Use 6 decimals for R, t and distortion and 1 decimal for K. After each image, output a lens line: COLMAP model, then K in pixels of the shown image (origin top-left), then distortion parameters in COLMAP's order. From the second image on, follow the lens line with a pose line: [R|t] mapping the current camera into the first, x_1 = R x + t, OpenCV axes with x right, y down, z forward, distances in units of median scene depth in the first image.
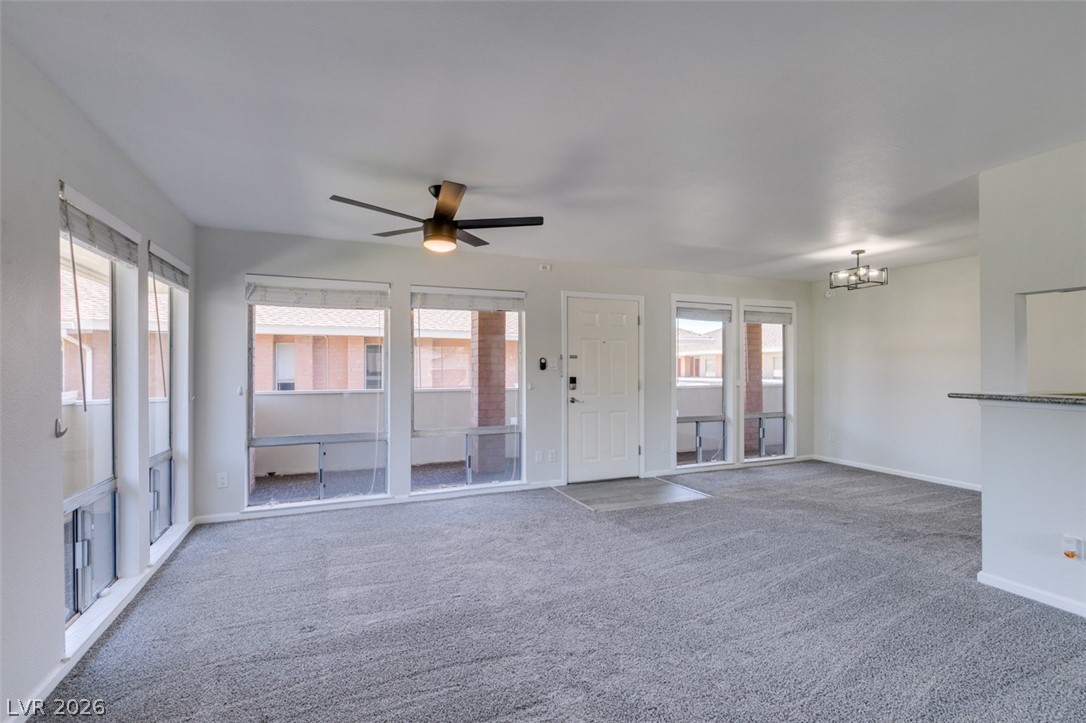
lens RADIAL K [[485.0, 0, 541.8], [0, 485.0, 368.5], [0, 0, 1]] dist [0.007461, -0.002580]
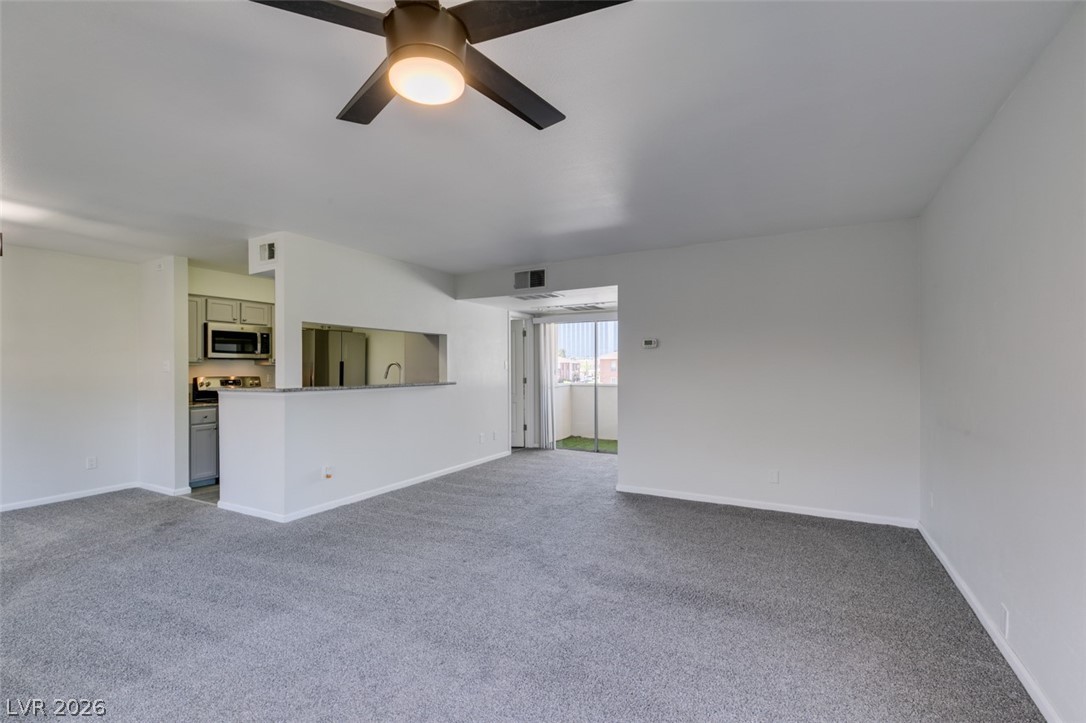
lens RADIAL K [[485.0, 0, 539.8], [0, 485.0, 366.2], [0, 0, 1]] dist [0.007461, -0.002580]
pose [[-0.617611, 0.007952, 0.786443, -0.397392], [0.007326, 0.999964, -0.004357, -0.000204], [-0.786449, 0.003070, -0.617647, 0.779942]]
